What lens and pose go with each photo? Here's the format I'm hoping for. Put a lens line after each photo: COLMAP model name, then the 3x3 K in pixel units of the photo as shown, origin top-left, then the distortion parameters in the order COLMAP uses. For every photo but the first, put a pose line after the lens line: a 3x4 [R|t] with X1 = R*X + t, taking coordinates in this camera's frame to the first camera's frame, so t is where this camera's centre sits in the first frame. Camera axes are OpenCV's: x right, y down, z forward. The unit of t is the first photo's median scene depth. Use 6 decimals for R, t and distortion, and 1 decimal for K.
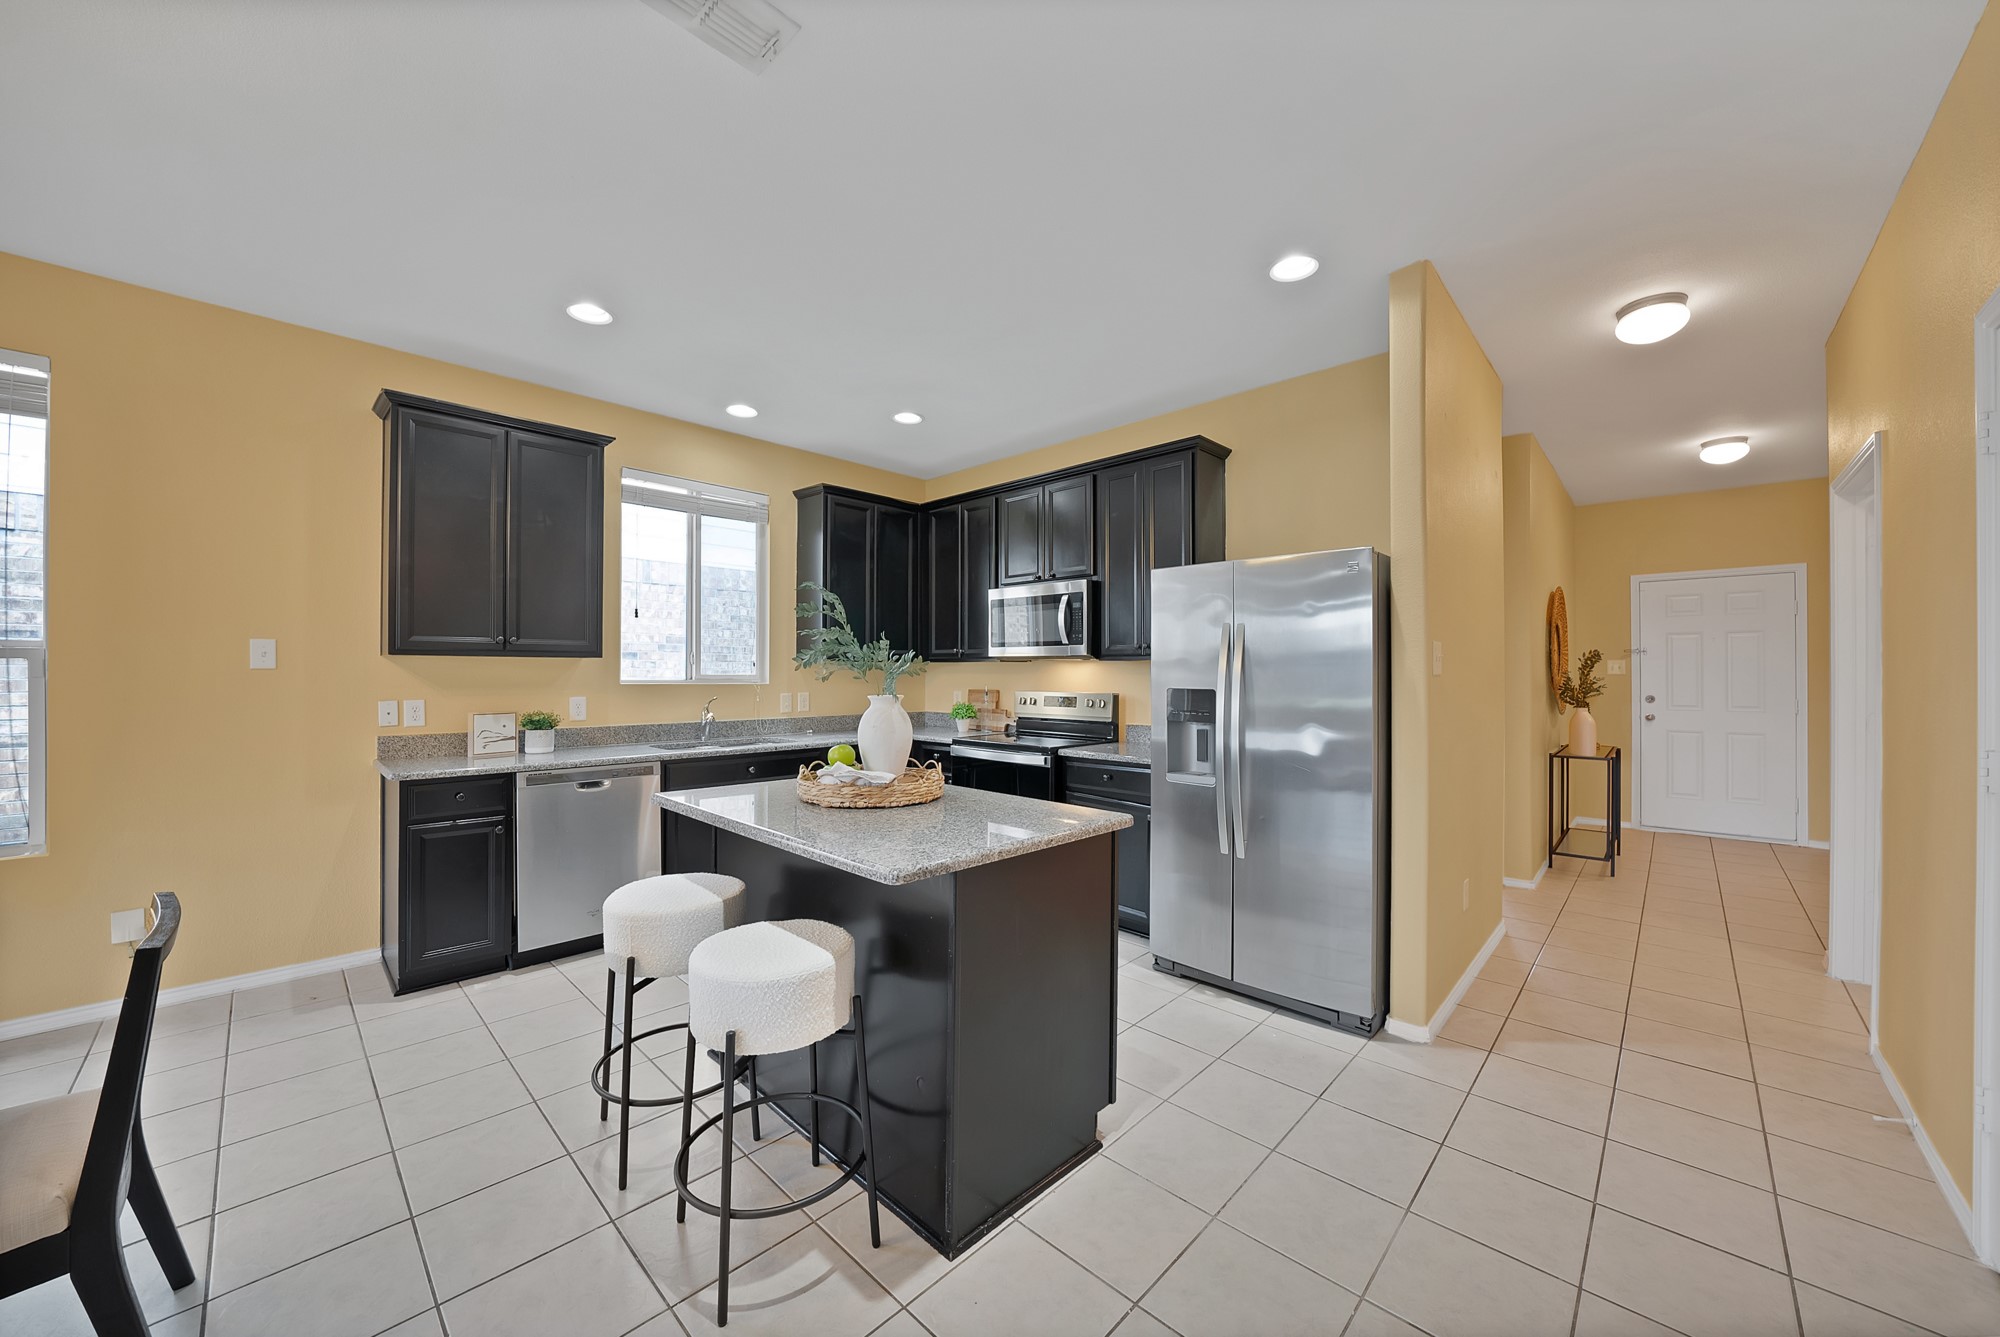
lens RADIAL K [[729.8, 0, 994.0], [0, 729.8, 676.5], [0, 0, 1]] dist [-0.011582, 0.000142]
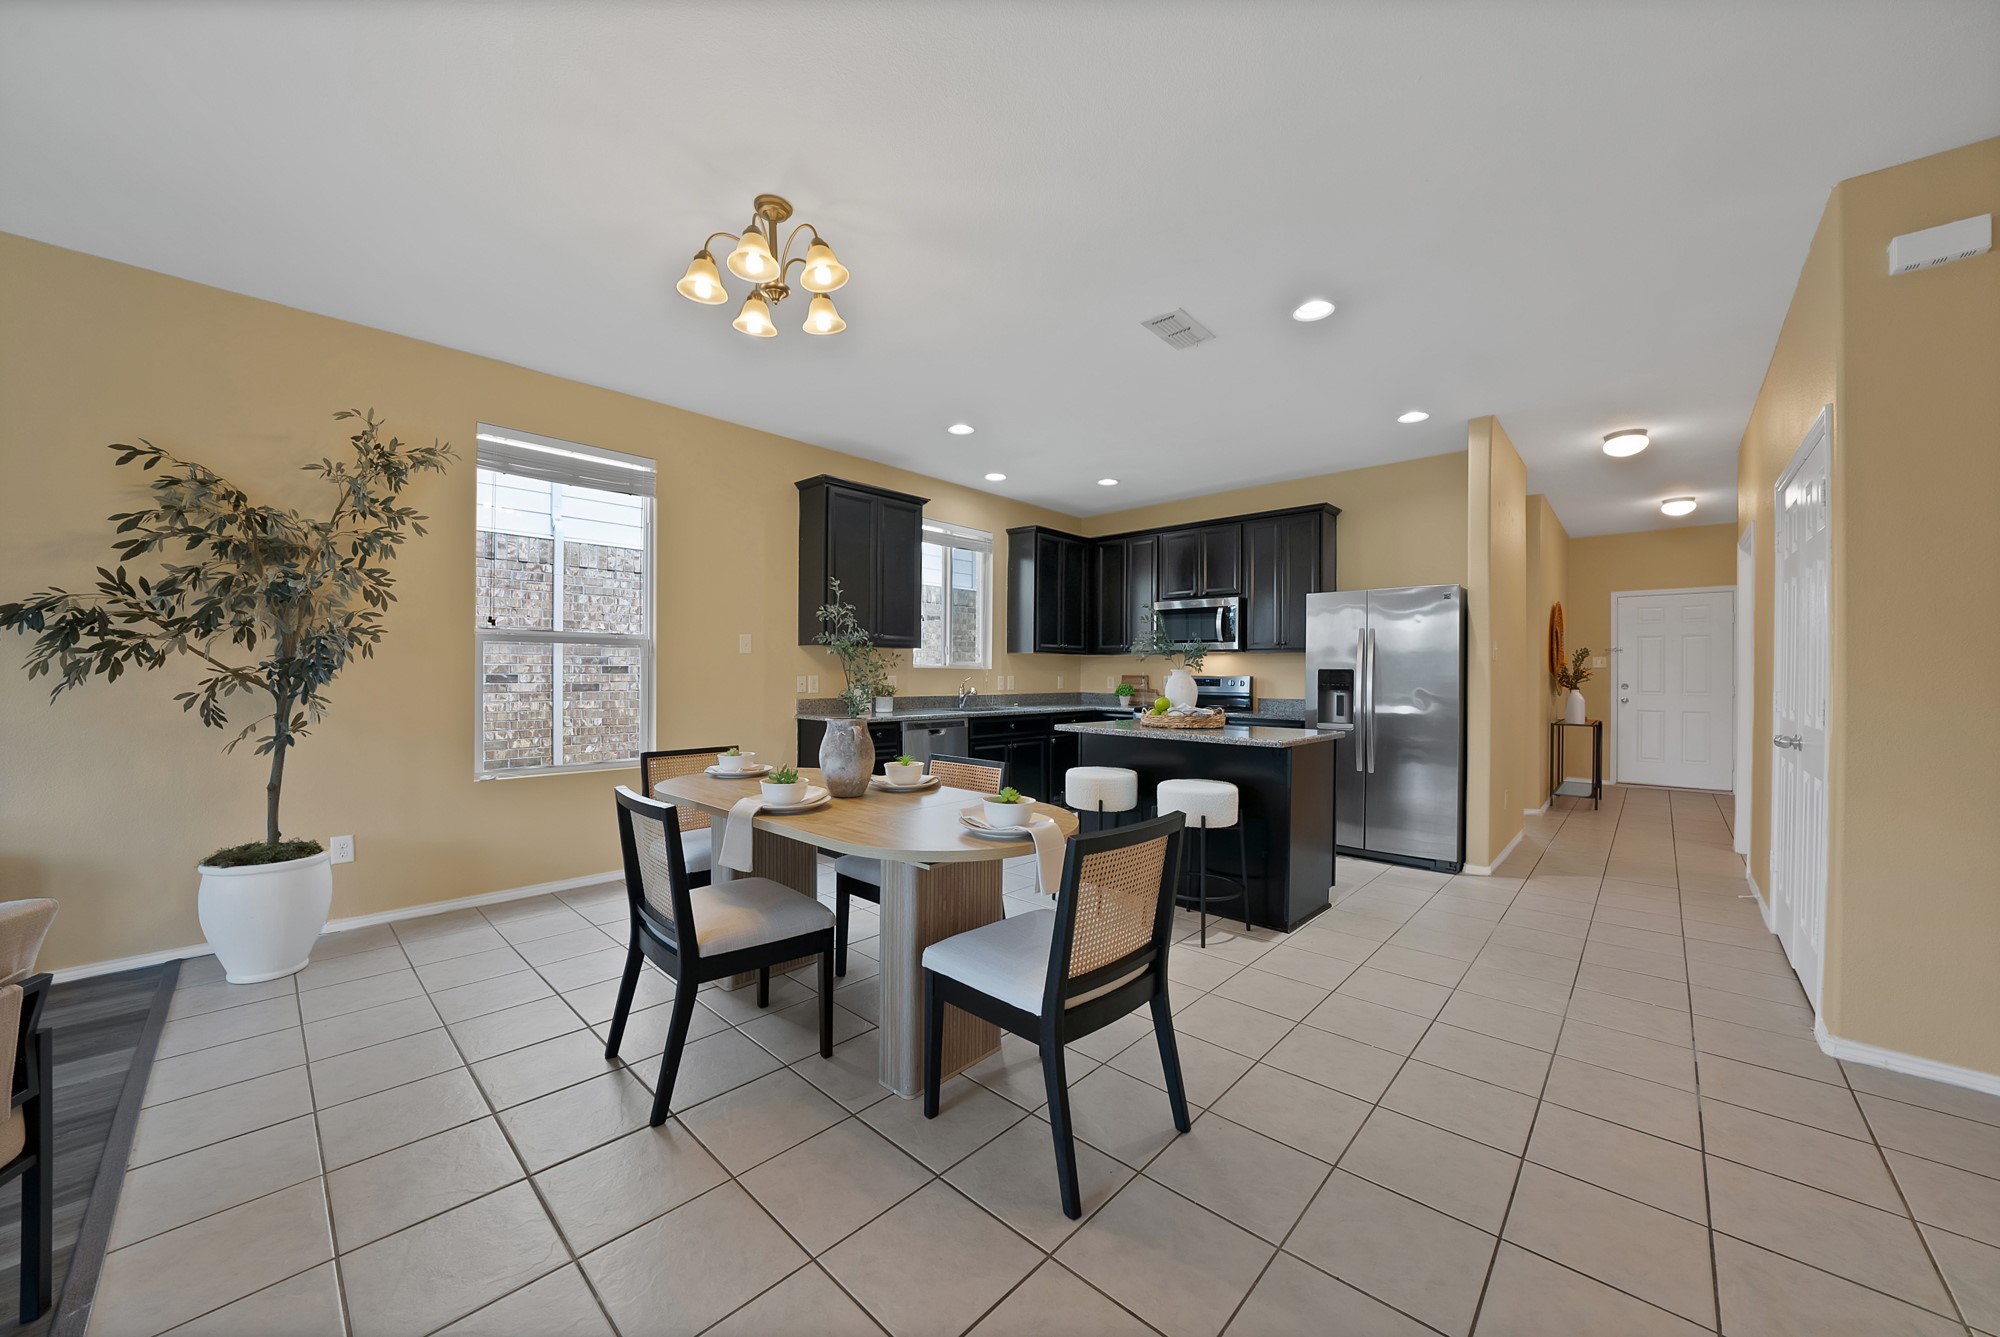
lens RADIAL K [[729.8, 0, 983.8], [0, 729.8, 681.4], [0, 0, 1]] dist [-0.011582, 0.000142]
pose [[0.999956, 0.004843, 0.008035, -0.422034], [-0.004892, 0.999970, 0.006032, 0.030840], [-0.008006, -0.006071, 0.999950, -0.480469]]
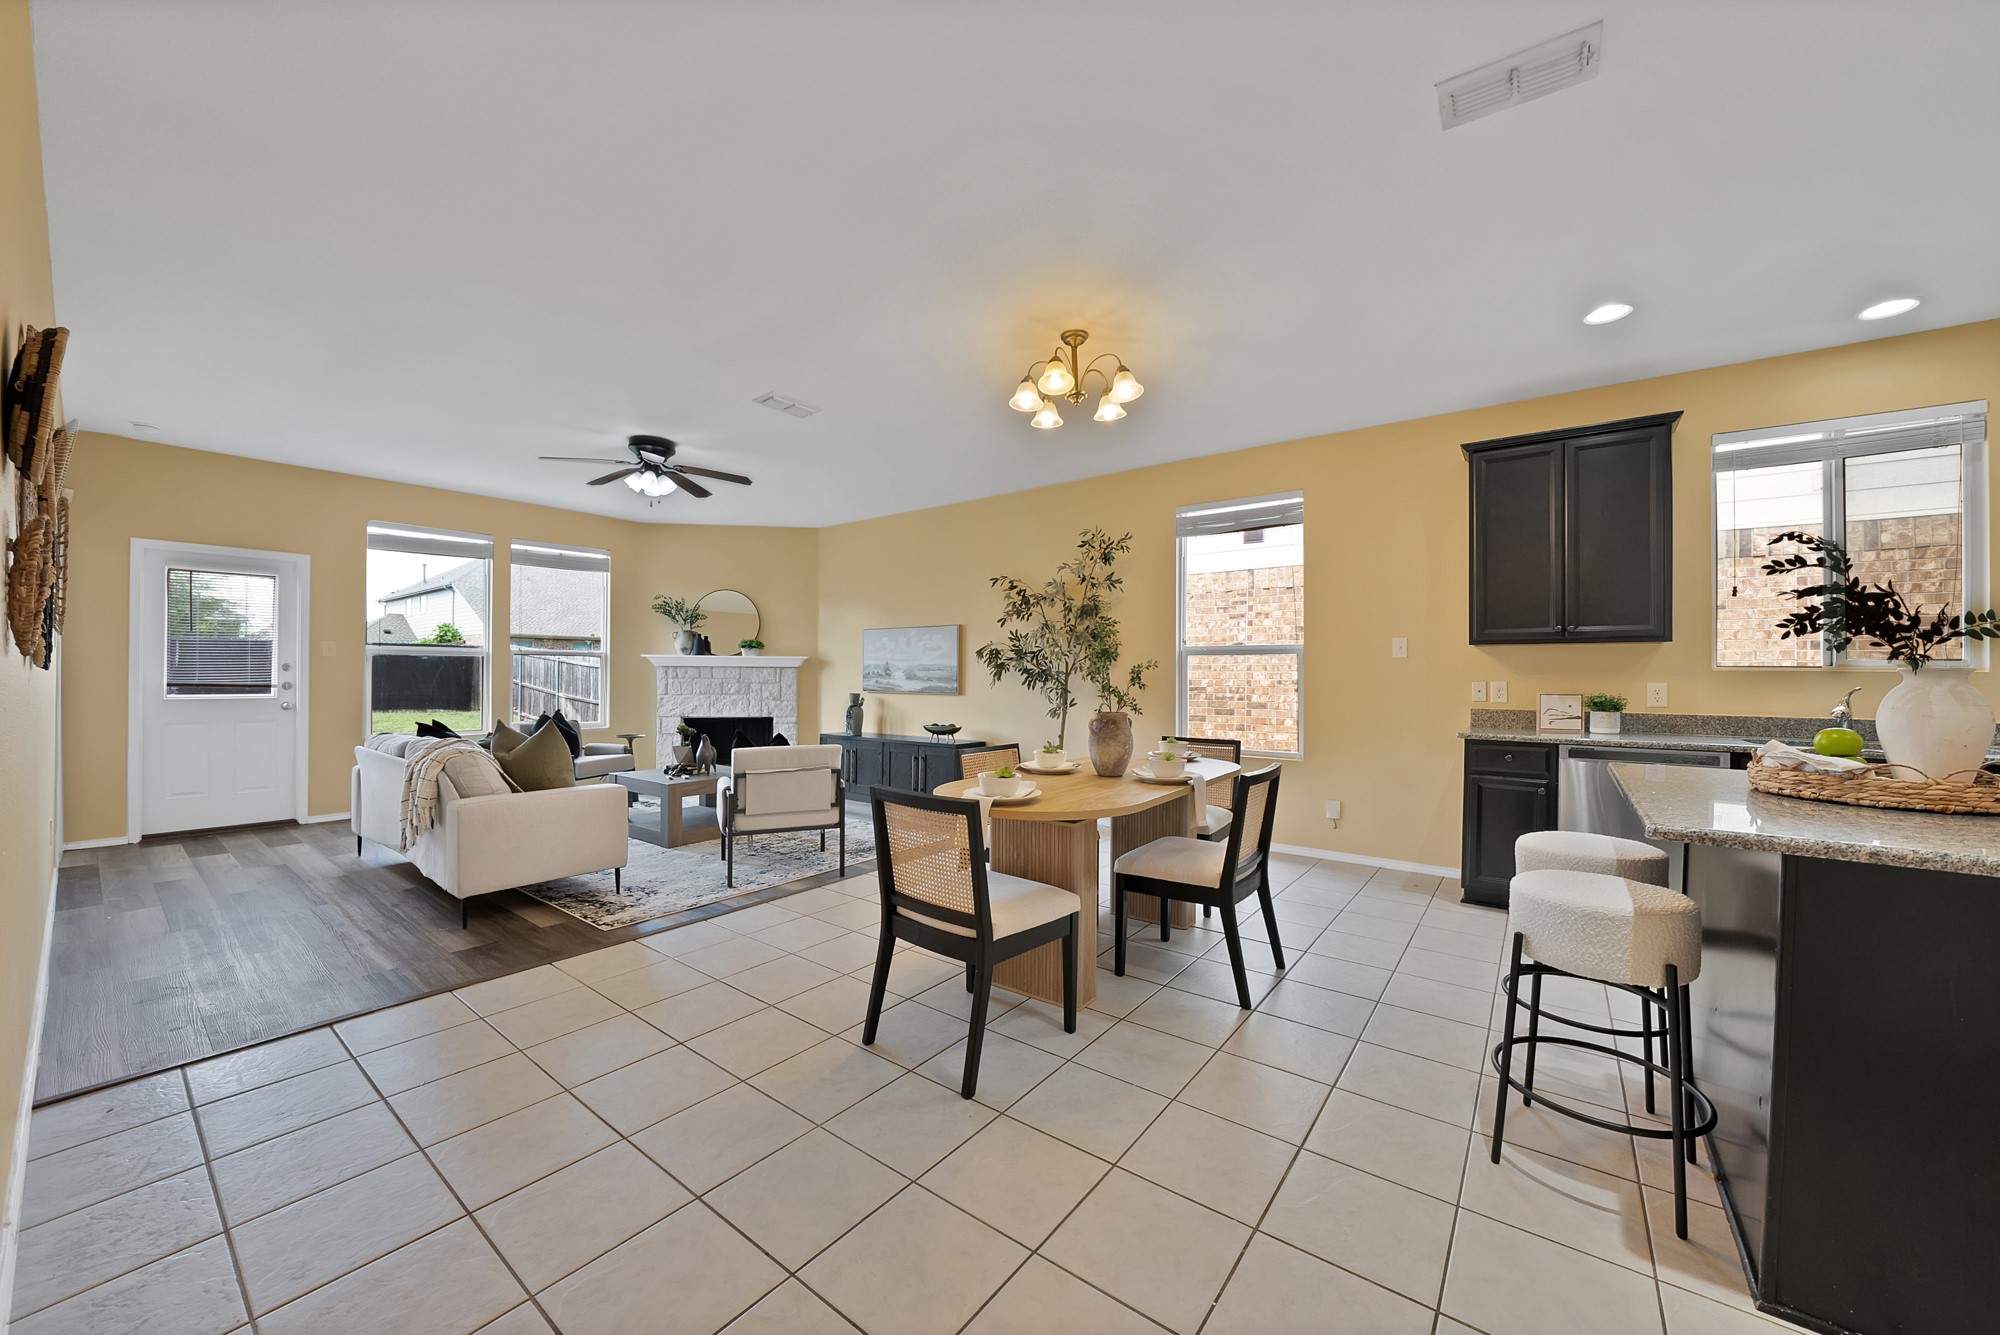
lens RADIAL K [[729.8, 0, 1013.7], [0, 729.8, 673.9], [0, 0, 1]] dist [-0.011582, 0.000142]
pose [[0.136002, -0.003138, -0.990704, 0.294181], [-0.011649, 0.999921, -0.004767, 0.031999], [0.990640, 0.012189, 0.135955, 0.002839]]
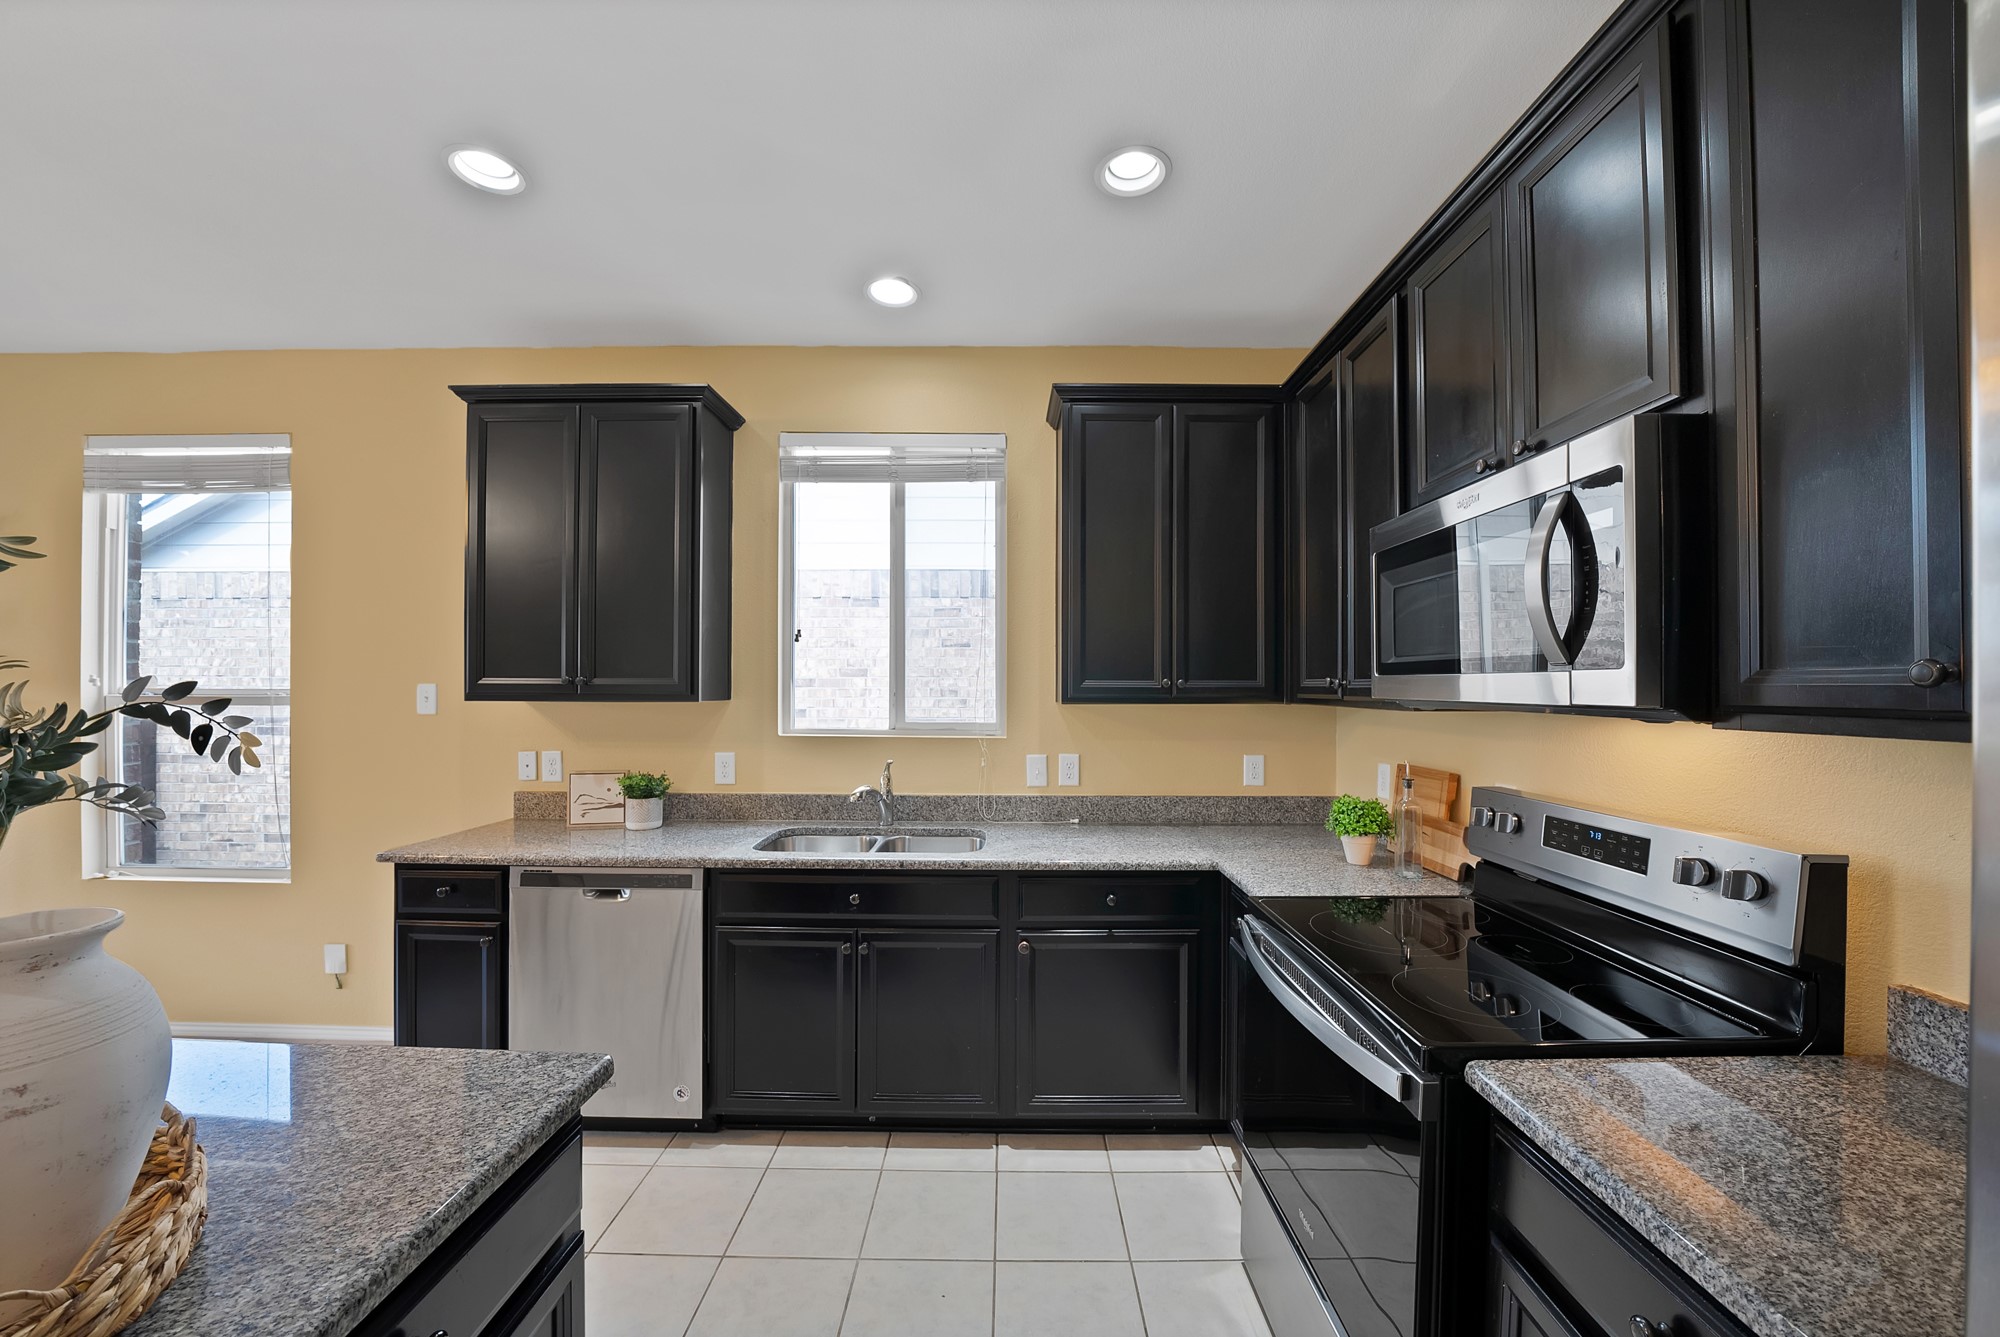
lens RADIAL K [[729.8, 0, 1010.1], [0, 729.8, 689.8], [0, 0, 1]] dist [-0.011582, 0.000142]
pose [[0.694433, 0.001474, -0.719555, 0.173686], [-0.004942, 0.999984, -0.002721, -0.036539], [0.719540, 0.005446, 0.694430, 0.726303]]
